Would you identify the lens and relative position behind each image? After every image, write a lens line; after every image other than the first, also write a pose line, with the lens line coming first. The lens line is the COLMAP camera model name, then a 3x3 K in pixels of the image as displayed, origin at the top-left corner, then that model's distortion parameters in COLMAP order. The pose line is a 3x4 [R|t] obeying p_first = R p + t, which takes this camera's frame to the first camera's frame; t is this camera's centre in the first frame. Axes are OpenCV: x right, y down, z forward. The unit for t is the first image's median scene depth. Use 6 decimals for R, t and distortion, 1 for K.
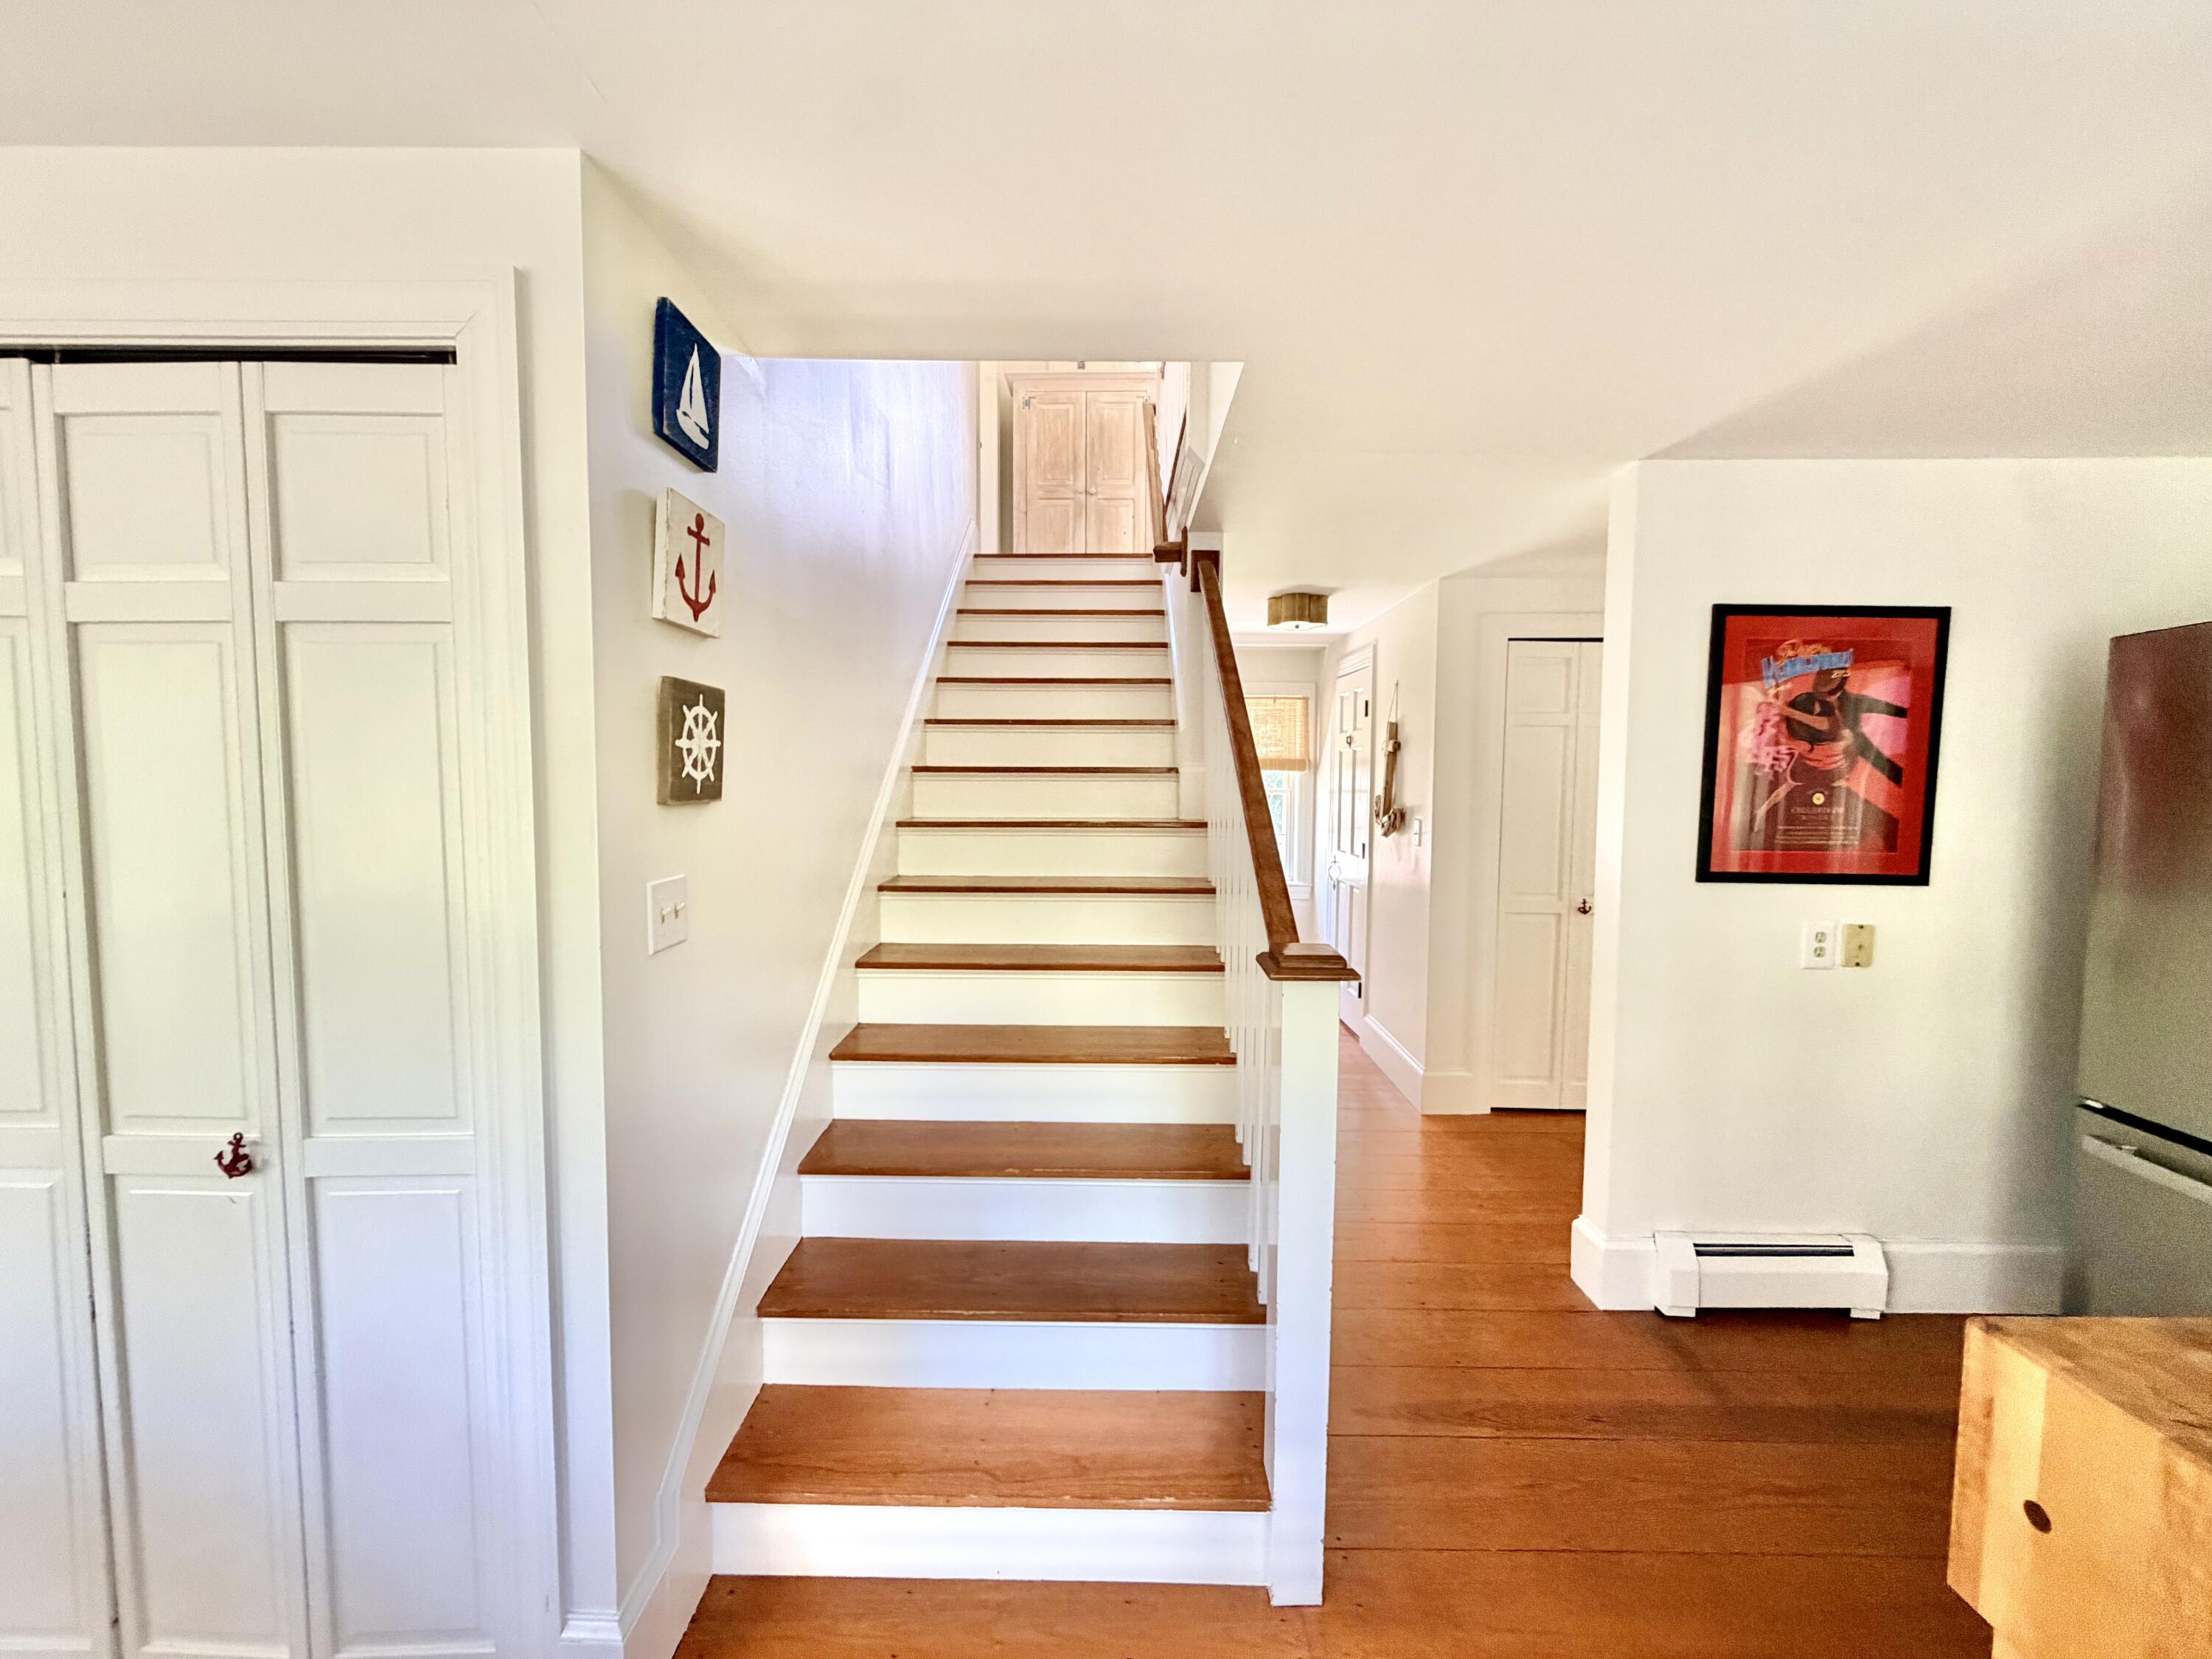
lens RADIAL K [[883.0, 0, 1106.0], [0, 883.0, 829.5], [0, 0, 1]] dist [0.000696, -0.000077]
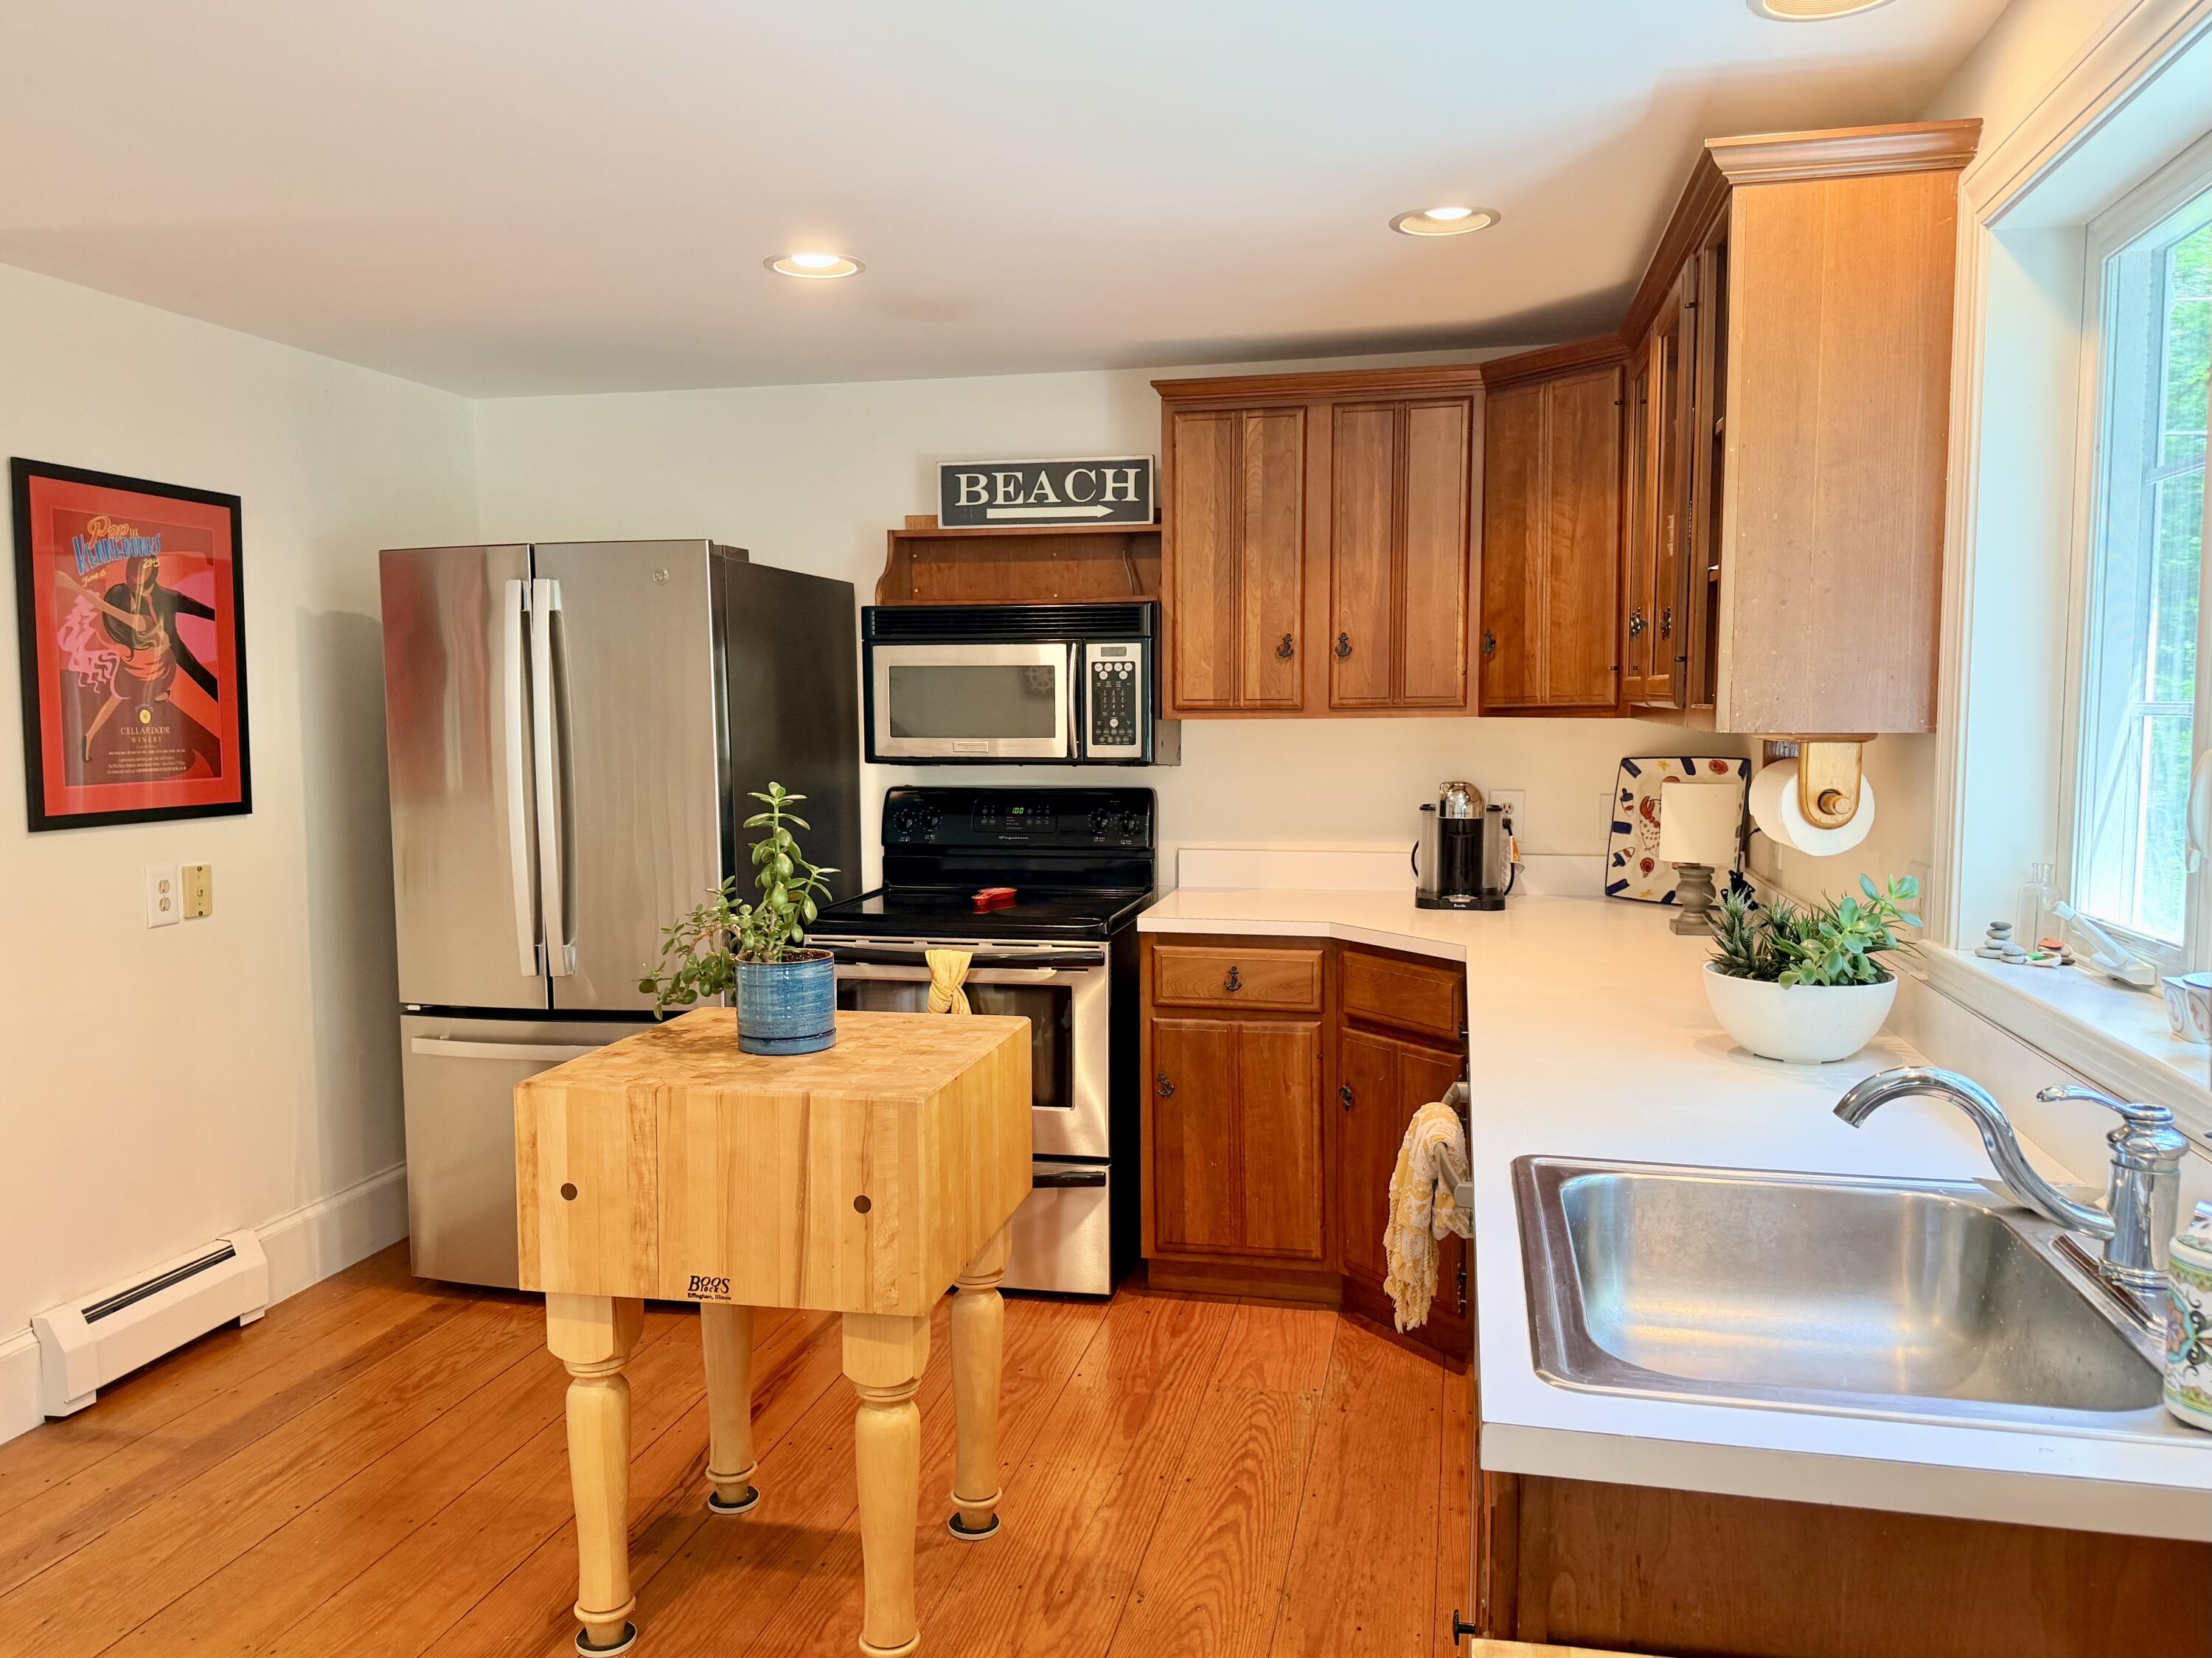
lens RADIAL K [[1586.5, 0, 1106.0], [0, 1586.5, 829.0], [0, 0, 1]] dist [-0.002210, -0.000853]
pose [[0.196250, -0.089605, 0.976451, -0.455190], [0.067874, 0.994669, 0.077635, 0.014959], [-0.978202, 0.051040, 0.201285, -0.150346]]
